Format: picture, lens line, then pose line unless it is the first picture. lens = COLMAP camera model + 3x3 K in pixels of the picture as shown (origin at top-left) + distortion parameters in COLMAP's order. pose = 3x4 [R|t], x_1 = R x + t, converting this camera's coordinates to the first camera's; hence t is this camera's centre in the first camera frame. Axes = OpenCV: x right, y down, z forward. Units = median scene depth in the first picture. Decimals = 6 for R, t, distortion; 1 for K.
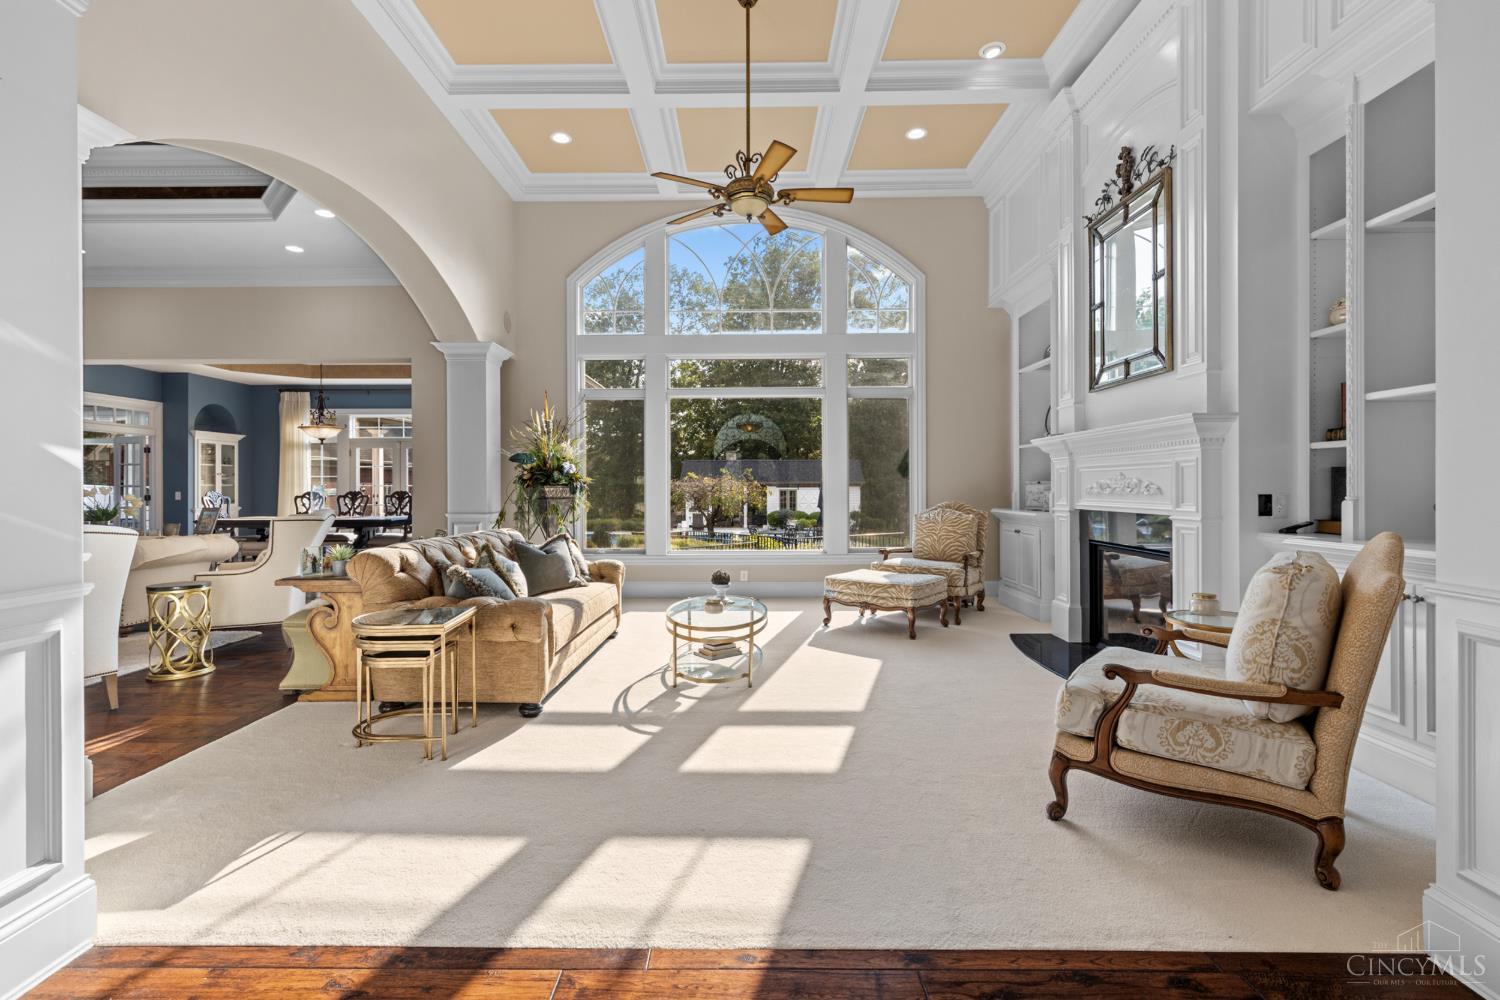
lens RADIAL K [[674.9, 0, 738.1], [0, 674.9, 487.4], [0, 0, 1]] dist [0.004029, 0.000286]
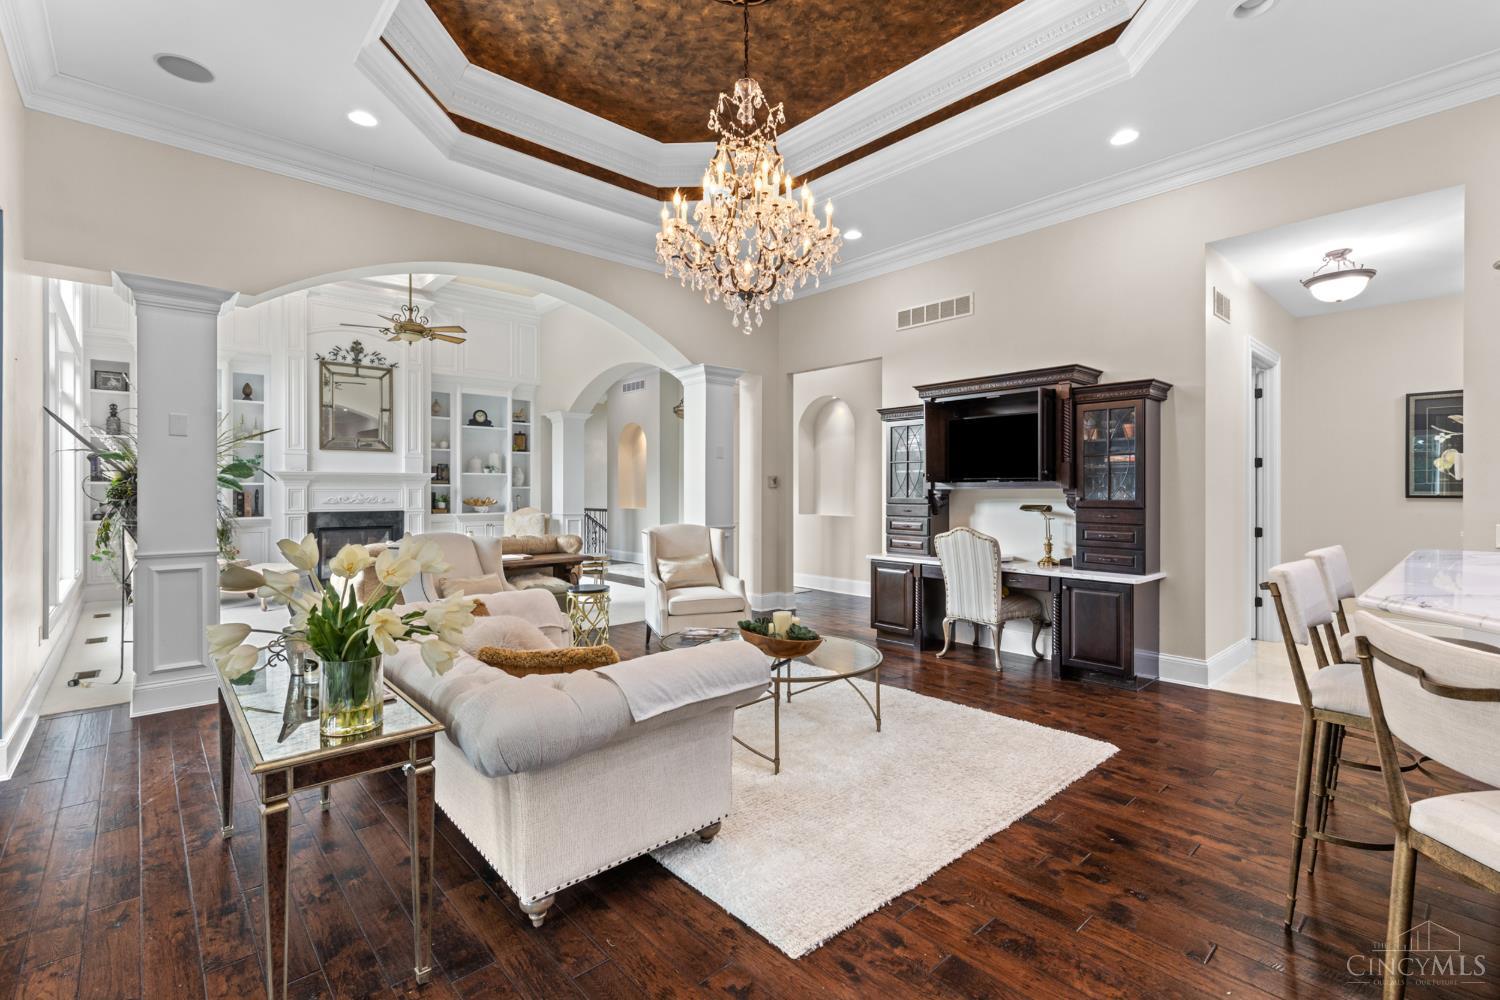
lens RADIAL K [[672.7, 0, 738.1], [0, 672.7, 493.0], [0, 0, 1]] dist [0.005467, -0.000342]
pose [[-0.673821, -0.000706, 0.738895, -1.553883], [0.002475, 0.999992, 0.003212, -0.020550], [-0.738891, 0.003994, -0.673813, 1.327165]]
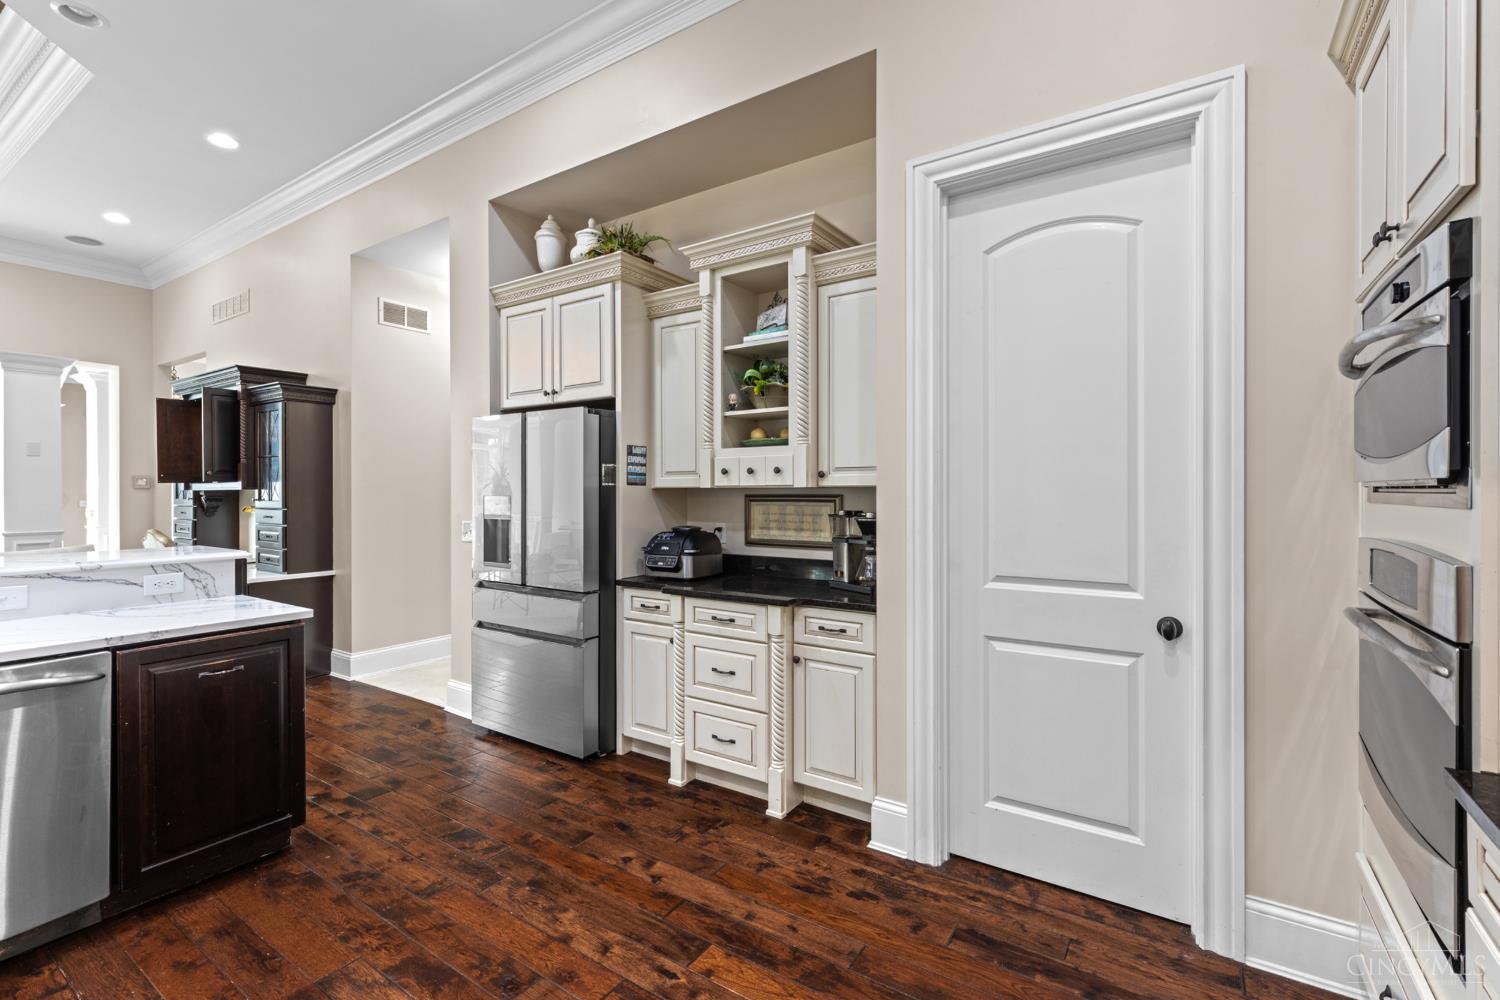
lens RADIAL K [[671.2, 0, 738.7], [0, 671.2, 494.7], [0, 0, 1]] dist [0.006334, -0.000659]
pose [[-0.834930, 0.000435, 0.550355, -2.249672], [0.004152, 0.999976, 0.005509, -0.017570], [-0.550340, 0.006884, -0.834912, 0.768219]]
